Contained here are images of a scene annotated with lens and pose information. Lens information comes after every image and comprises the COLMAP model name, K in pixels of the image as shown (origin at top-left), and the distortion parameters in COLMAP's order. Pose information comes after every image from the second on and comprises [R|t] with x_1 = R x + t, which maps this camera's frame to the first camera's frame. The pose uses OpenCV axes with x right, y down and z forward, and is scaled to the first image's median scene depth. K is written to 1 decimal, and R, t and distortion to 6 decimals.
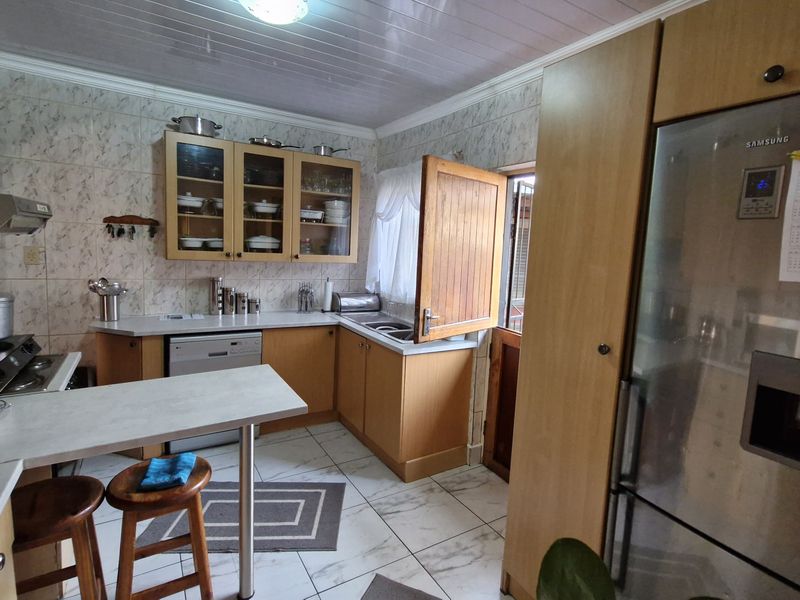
lens RADIAL K [[432.9, 0, 406.5], [0, 432.9, 297.4], [0, 0, 1]] dist [-0.000176, -0.001734]
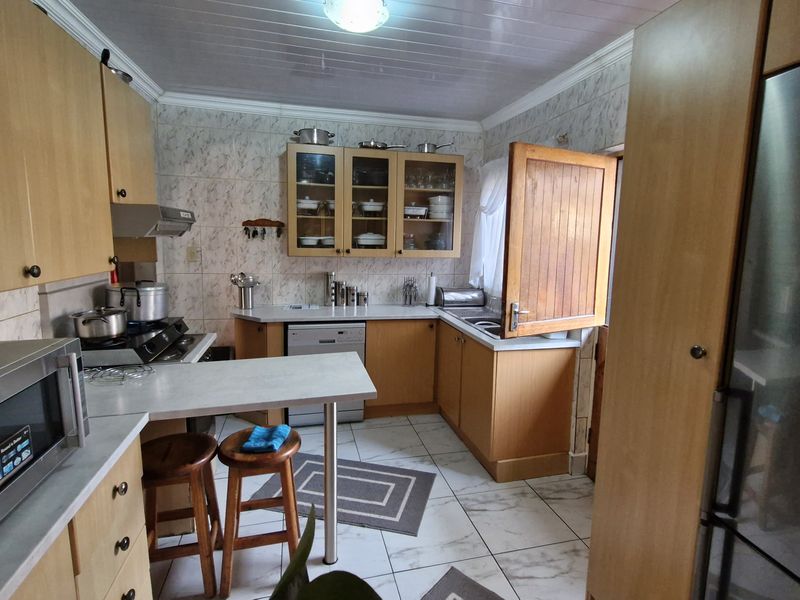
lens RADIAL K [[432.9, 0, 406.5], [0, 432.9, 297.4], [0, 0, 1]] dist [-0.000176, -0.001734]
pose [[0.949953, 0.015203, -0.312023, 0.102185], [-0.013579, 0.999881, 0.007379, 0.008251], [0.312098, -0.002773, 0.950046, 0.014291]]
